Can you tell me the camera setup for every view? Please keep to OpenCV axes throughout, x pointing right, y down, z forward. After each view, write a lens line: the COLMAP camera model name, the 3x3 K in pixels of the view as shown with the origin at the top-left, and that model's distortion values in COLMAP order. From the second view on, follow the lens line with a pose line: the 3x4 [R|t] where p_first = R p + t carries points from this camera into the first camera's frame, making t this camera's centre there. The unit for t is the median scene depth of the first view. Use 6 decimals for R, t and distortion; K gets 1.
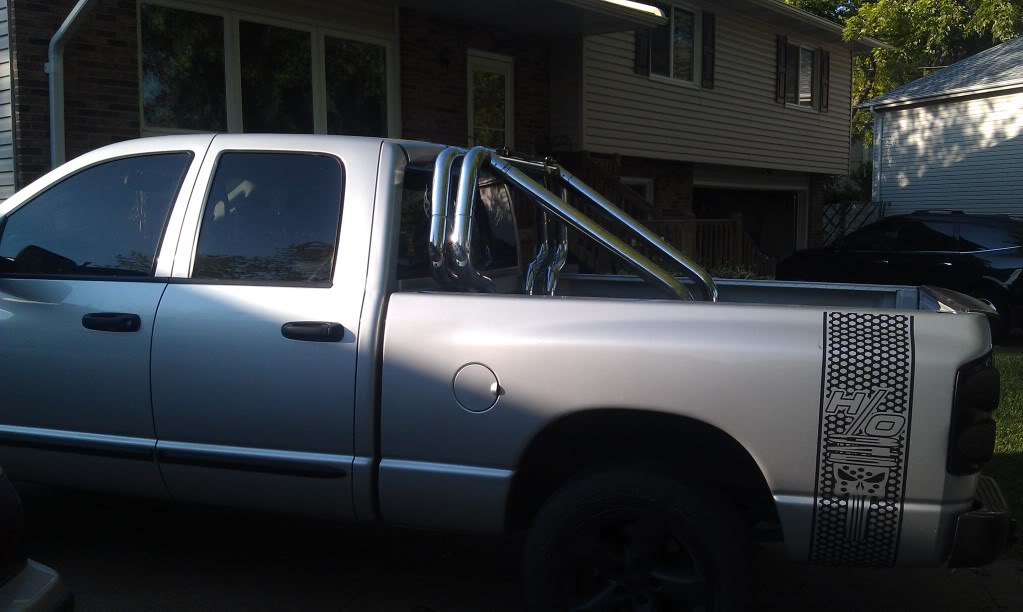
lens RADIAL K [[1046.7, 0, 511.5], [0, 1046.7, 306.0], [0, 0, 1]] dist [0.065879, -0.233445]
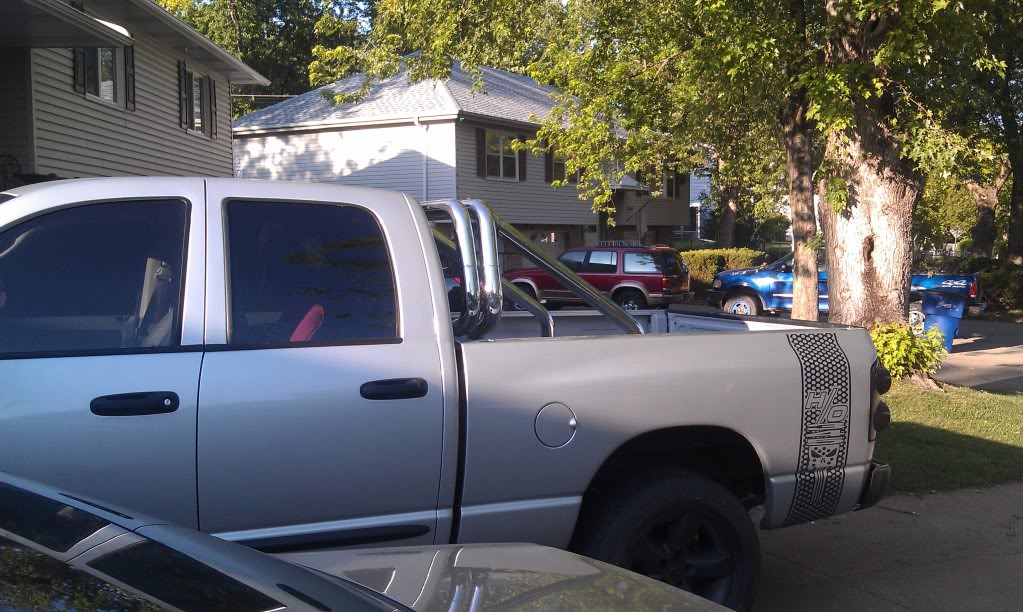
lens RADIAL K [[1028.0, 0, 511.2], [0, 1028.0, 317.2], [0, 0, 1]] dist [0.011508, -0.101176]
pose [[0.774462, -0.057660, 0.629987, -0.719939], [0.059712, 0.998054, 0.017941, -0.054417], [-0.629796, 0.023724, 0.776398, 0.198697]]
